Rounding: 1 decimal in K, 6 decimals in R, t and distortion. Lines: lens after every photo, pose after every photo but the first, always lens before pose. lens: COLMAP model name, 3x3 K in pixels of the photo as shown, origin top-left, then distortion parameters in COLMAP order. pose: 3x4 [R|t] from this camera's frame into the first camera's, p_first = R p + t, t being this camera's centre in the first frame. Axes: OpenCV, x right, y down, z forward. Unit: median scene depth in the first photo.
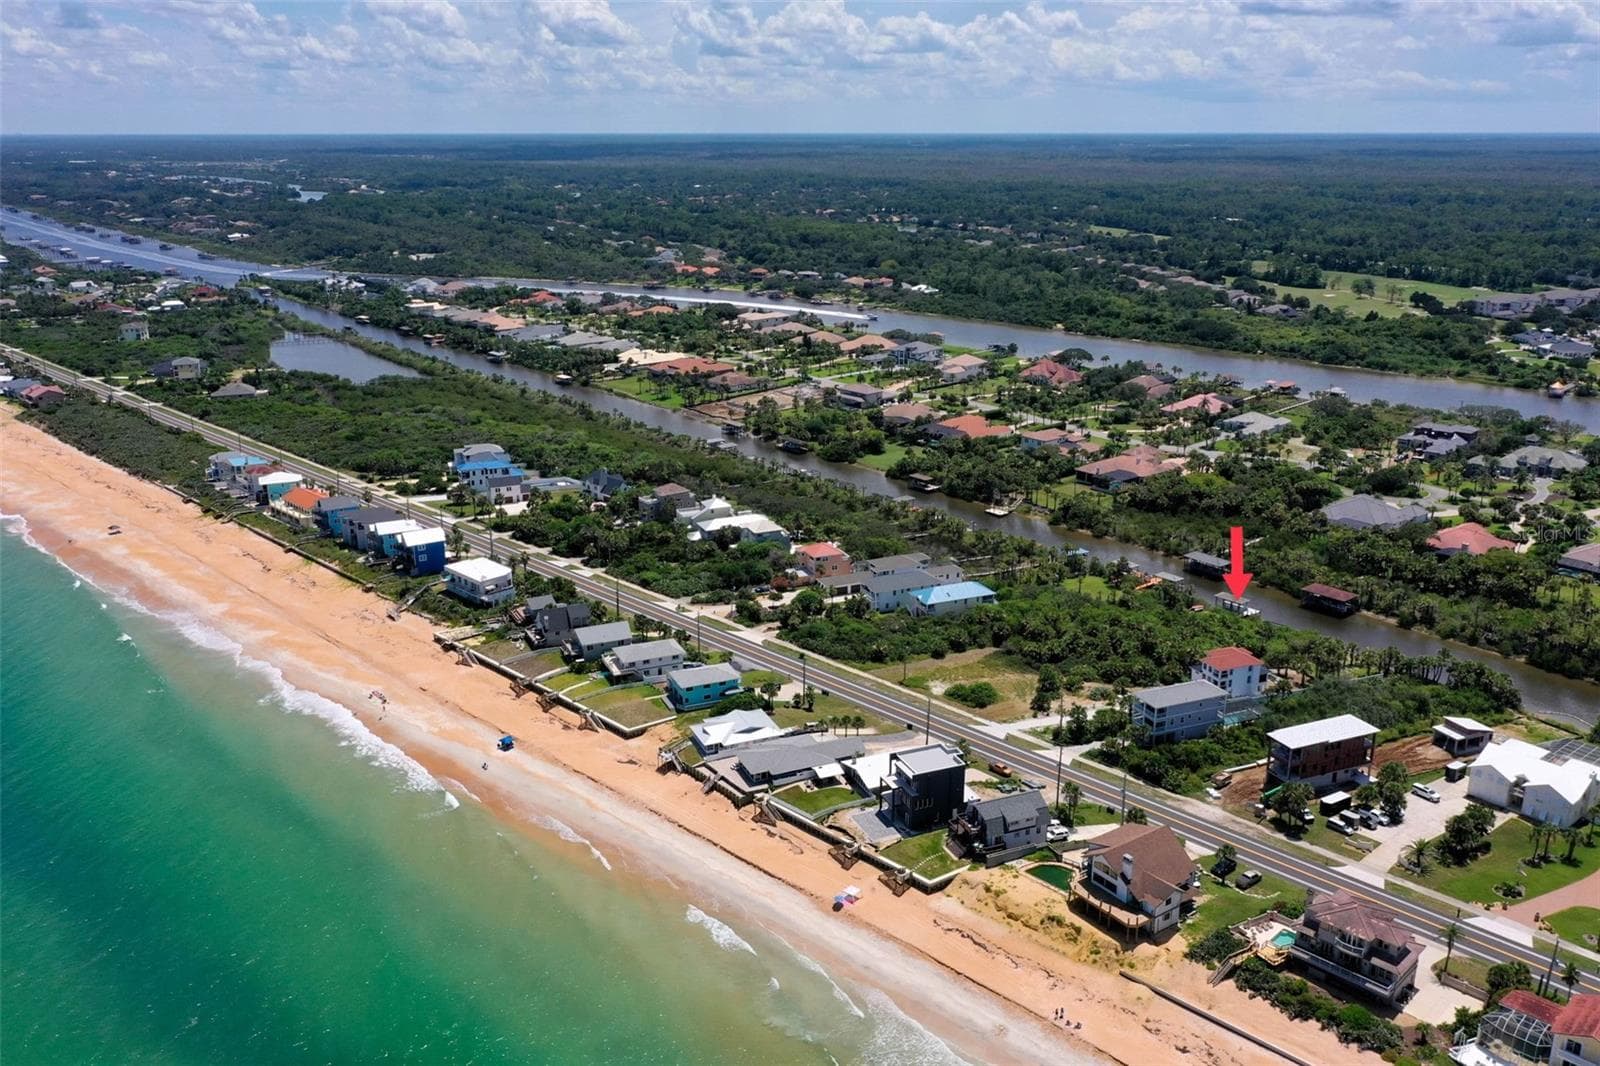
lens RADIAL K [[1263.1, 0, 800.0], [0, 1263.1, 533.0], [0, 0, 1]] dist [0.012080, 0.005818]
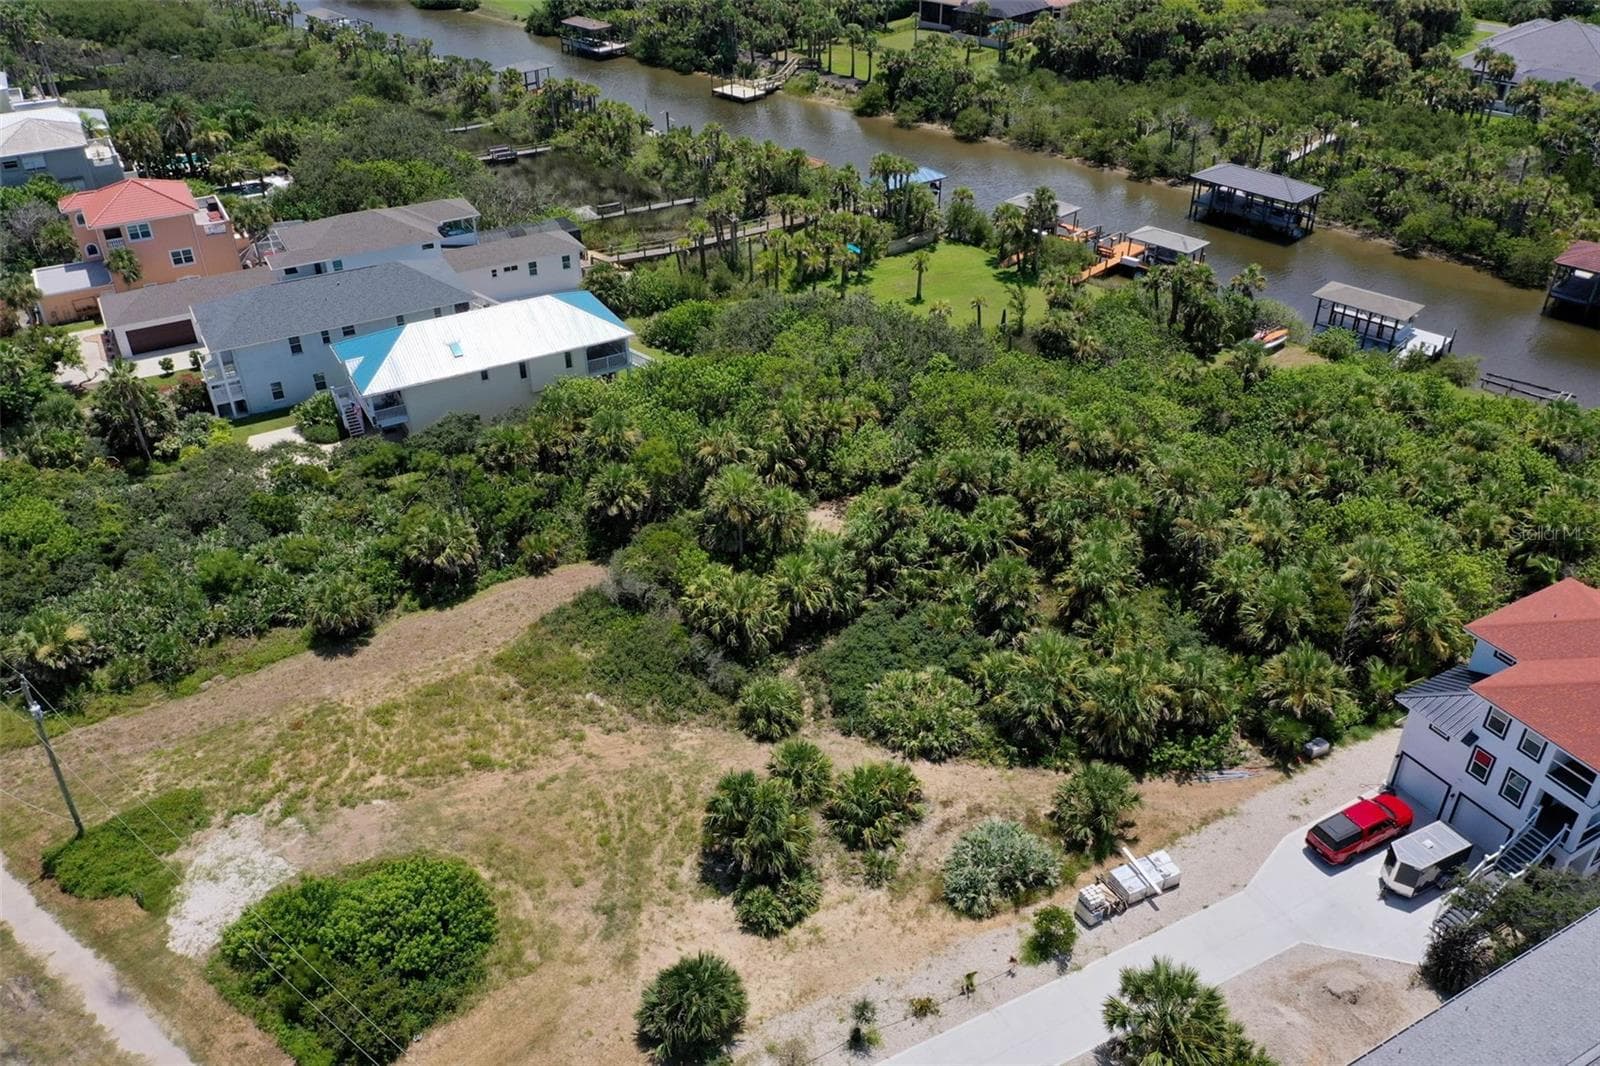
lens RADIAL K [[1263.1, 0, 800.0], [0, 1263.1, 533.0], [0, 0, 1]] dist [0.012080, 0.005818]
pose [[0.993064, -0.067699, 0.096133, 0.147225], [0.038620, 0.960052, 0.277145, 0.011071], [-0.111055, -0.271510, 0.956007, 0.638204]]
